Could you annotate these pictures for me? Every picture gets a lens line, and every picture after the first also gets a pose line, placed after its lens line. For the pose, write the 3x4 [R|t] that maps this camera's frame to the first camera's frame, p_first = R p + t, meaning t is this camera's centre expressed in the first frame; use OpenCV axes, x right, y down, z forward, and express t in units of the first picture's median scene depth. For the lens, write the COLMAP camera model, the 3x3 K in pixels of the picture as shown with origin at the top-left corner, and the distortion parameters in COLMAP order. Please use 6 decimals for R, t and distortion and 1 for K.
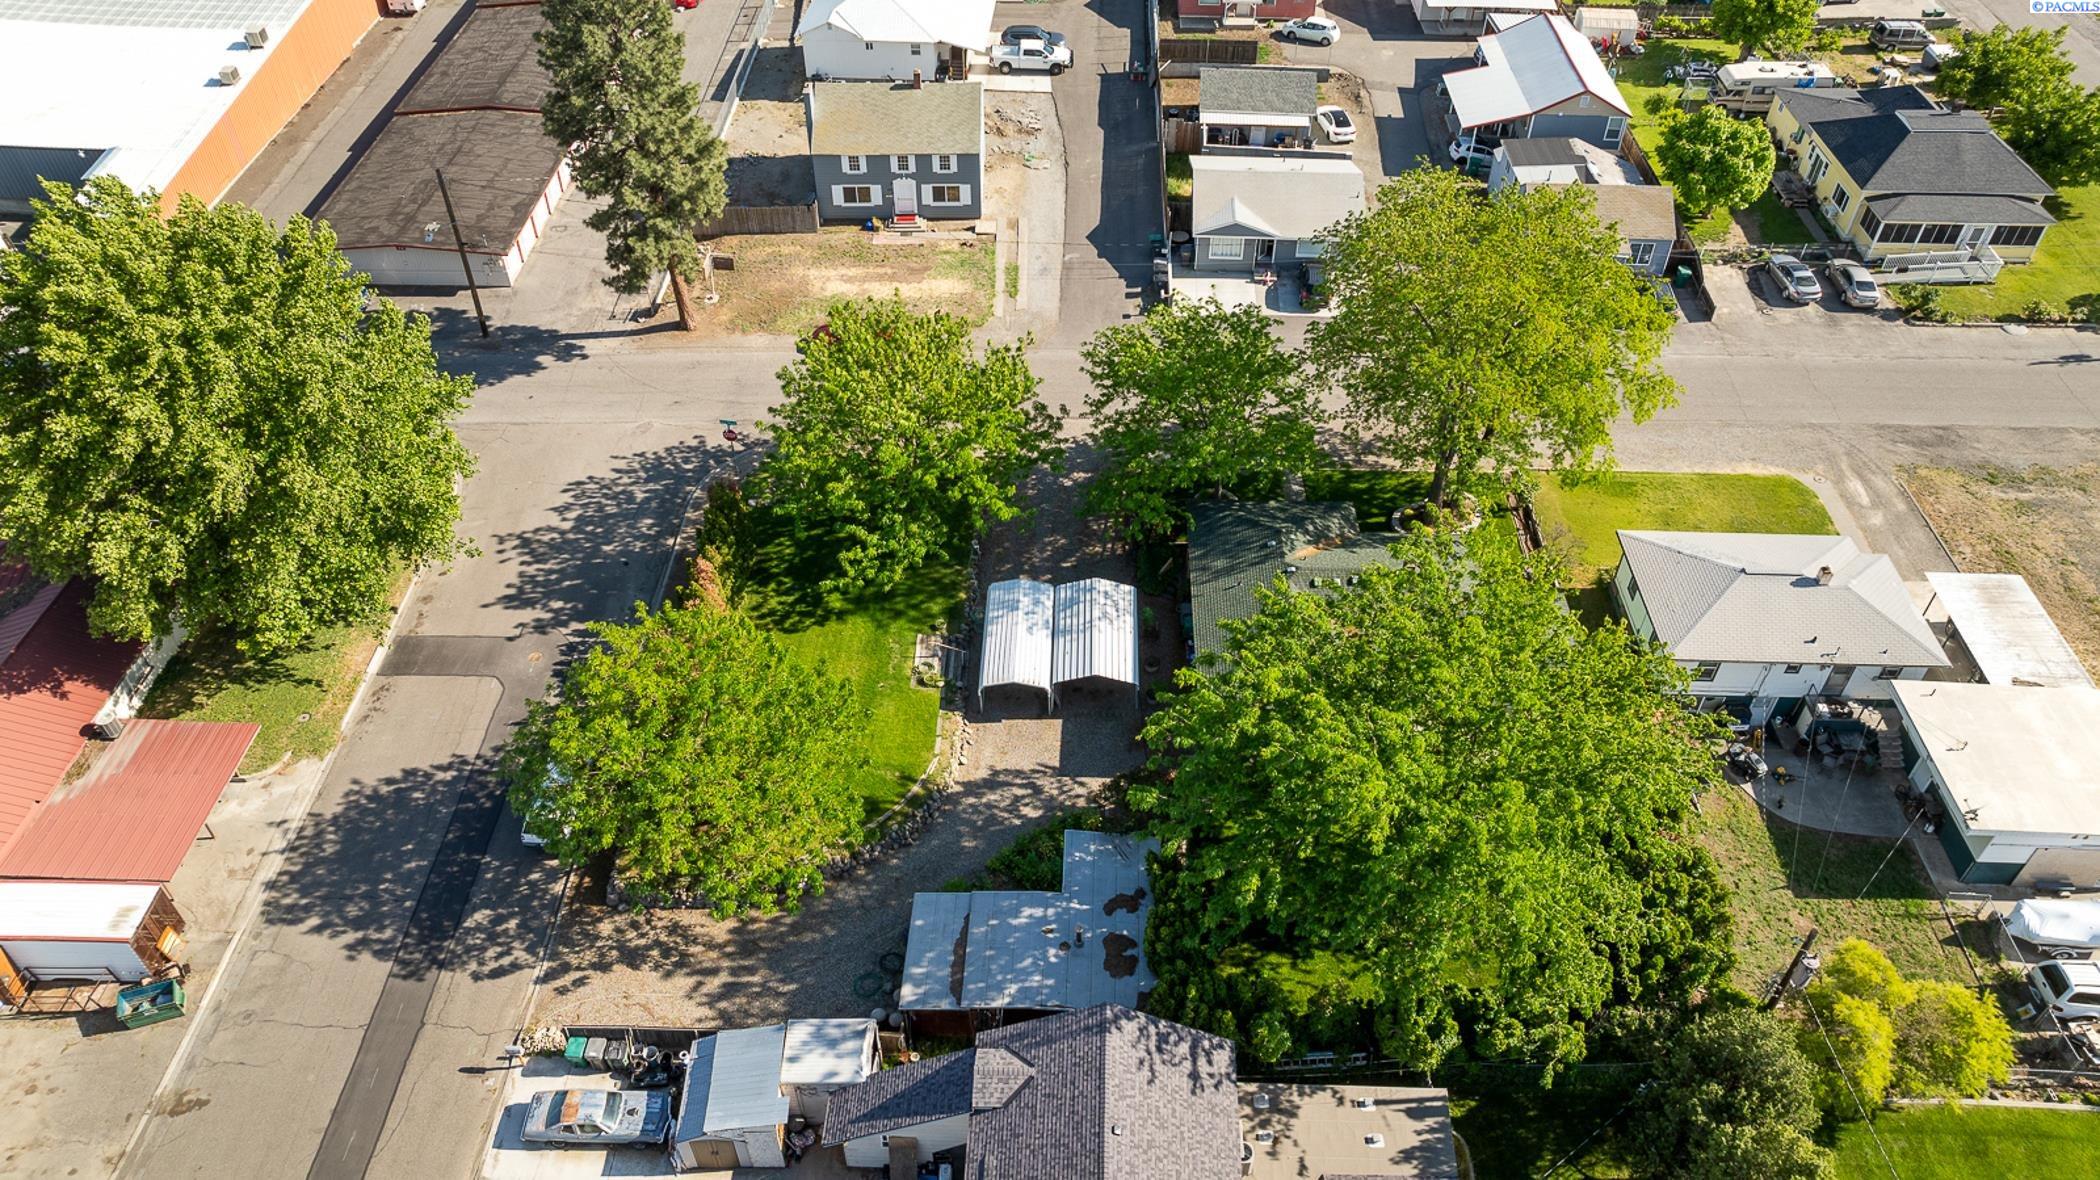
lens RADIAL K [[1494.3, 0, 1050.0], [0, 1494.3, 590.0], [0, 0, 1]] dist [0.038580, -0.000562]
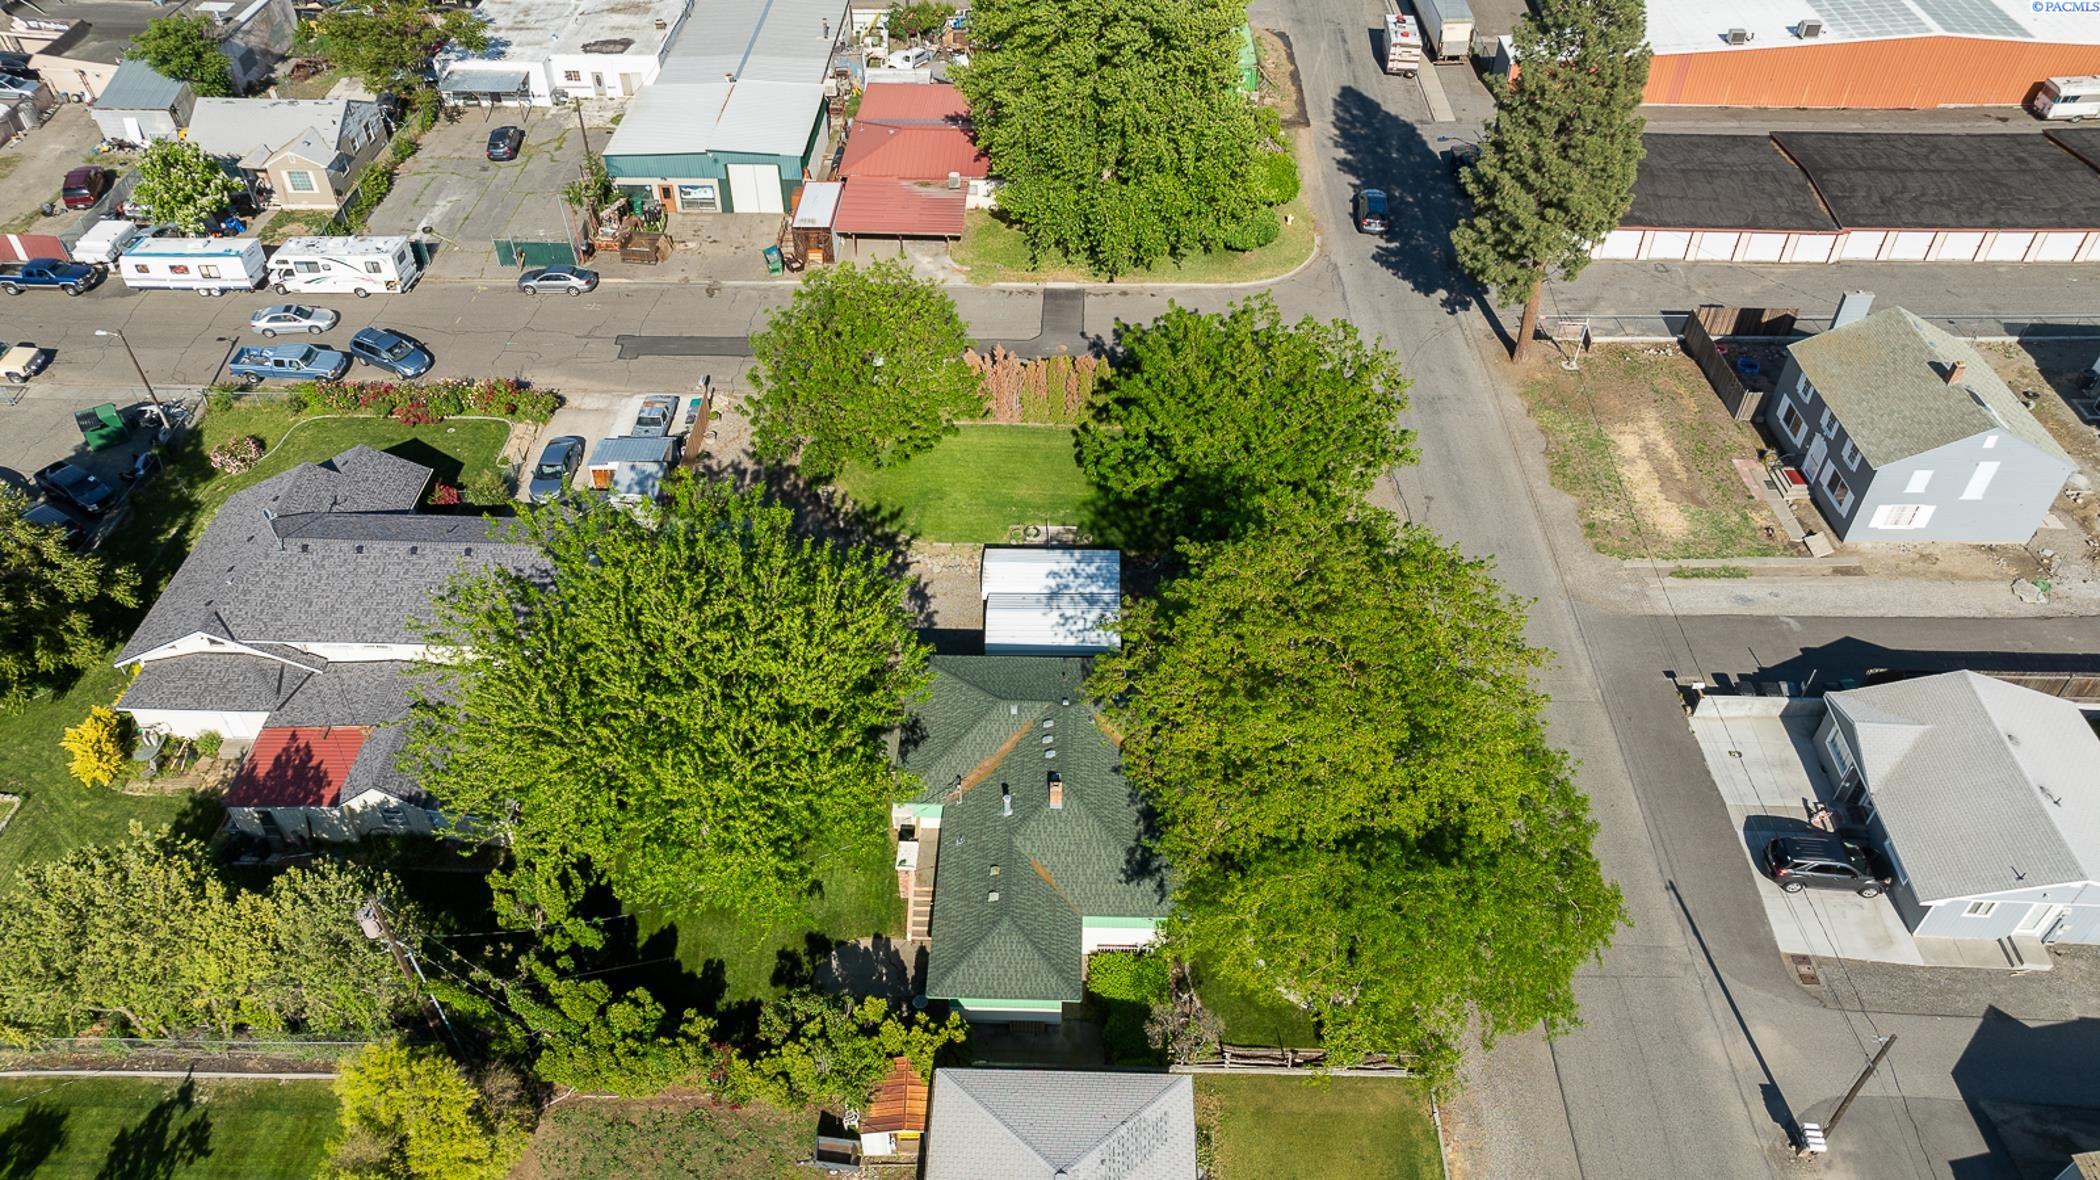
lens RADIAL K [[1494.3, 0, 1050.0], [0, 1494.3, 590.0], [0, 0, 1]] dist [0.038580, -0.000562]
pose [[0.009617, 0.675478, -0.737318, 0.880743], [-0.686133, 0.540842, 0.486531, -0.547165], [0.727413, 0.501219, 0.468669, 0.594723]]
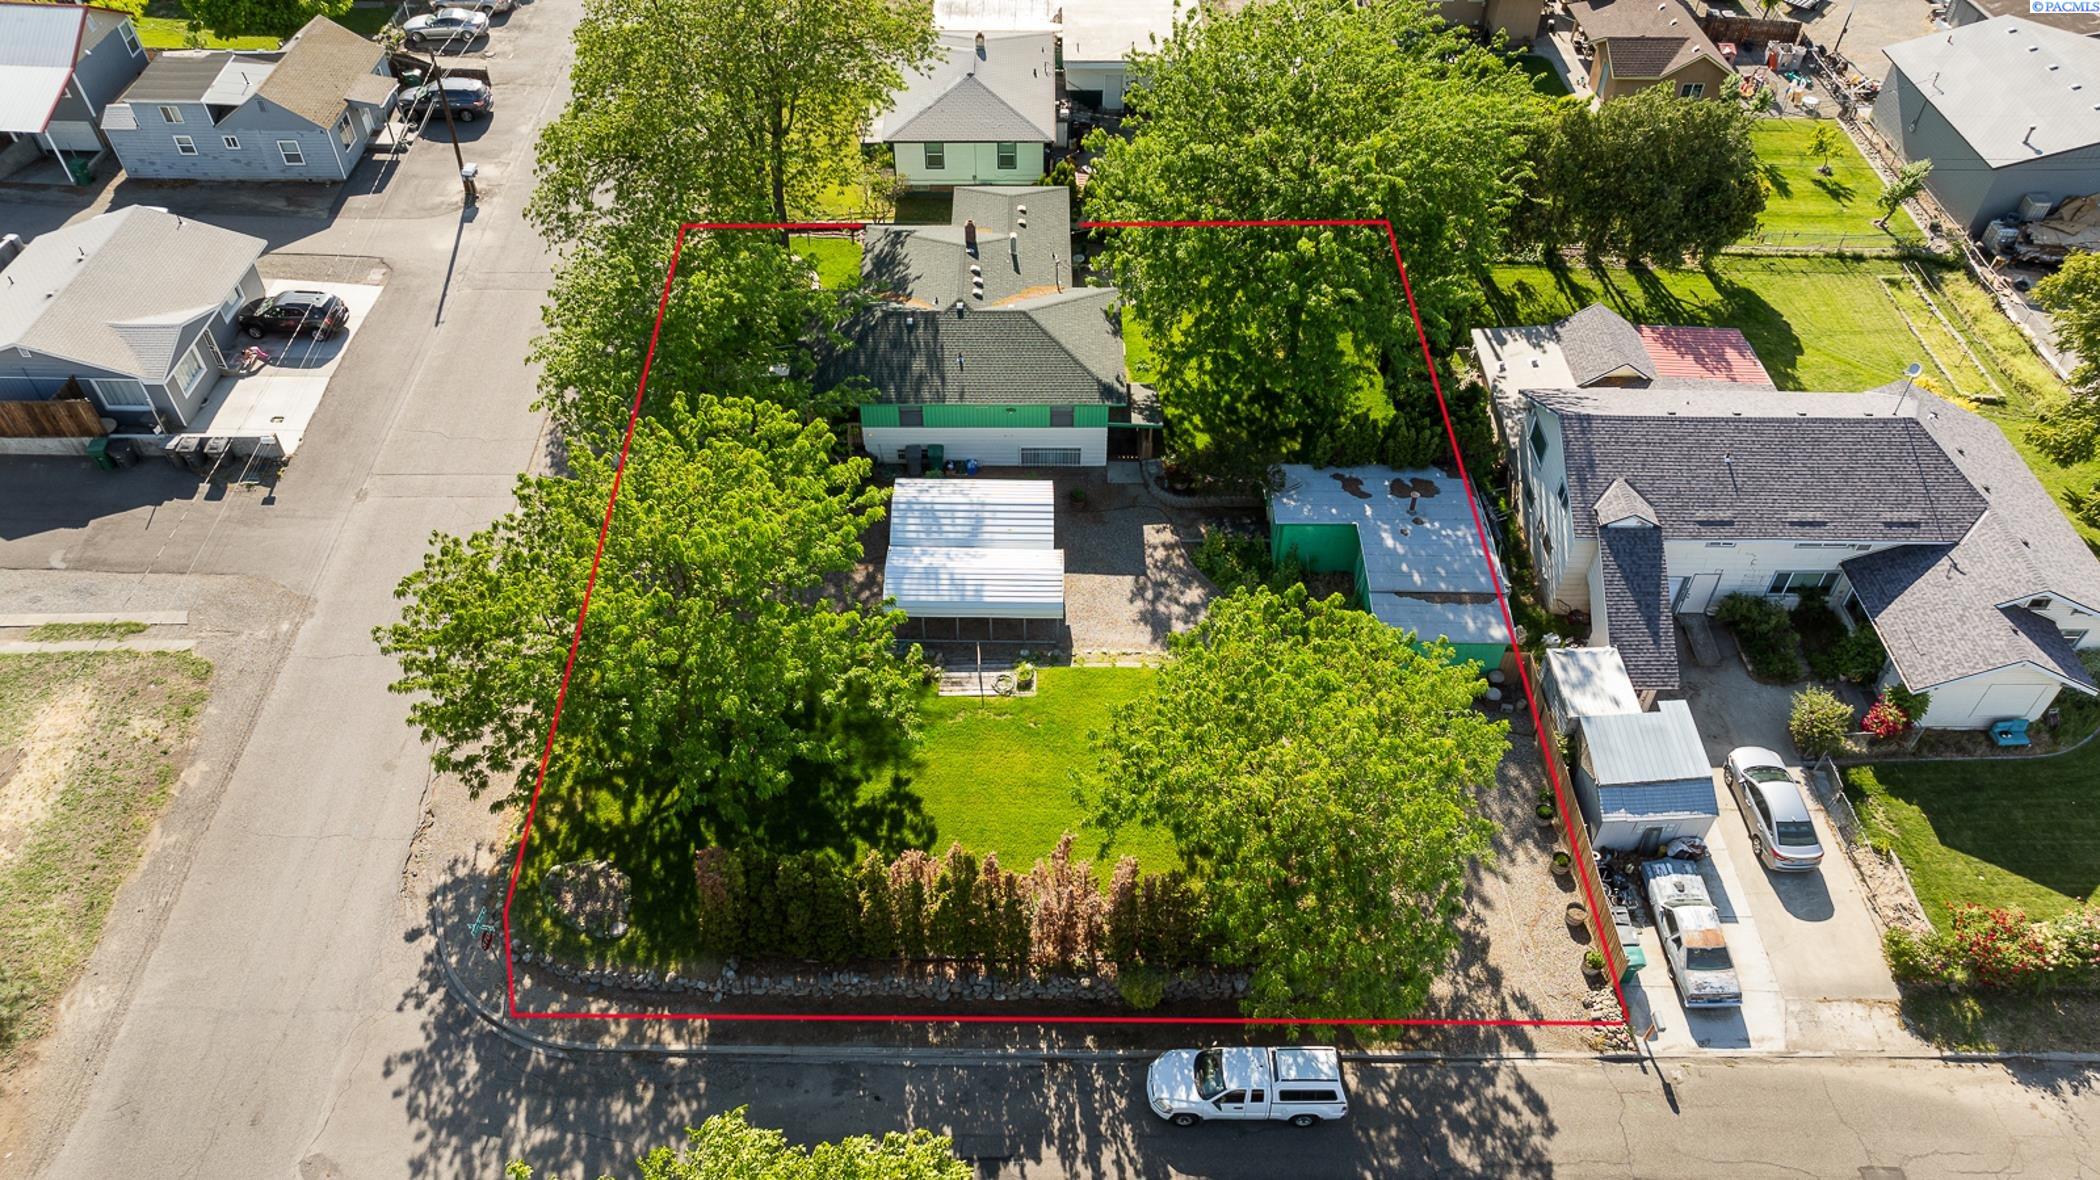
lens RADIAL K [[1494.3, 0, 1050.0], [0, 1494.3, 590.0], [0, 0, 1]] dist [0.038580, -0.000562]
pose [[-0.039916, -0.709130, 0.703947, -0.694251], [0.682940, 0.494905, 0.537273, -0.433573], [-0.729383, 0.502199, 0.464539, 0.692181]]
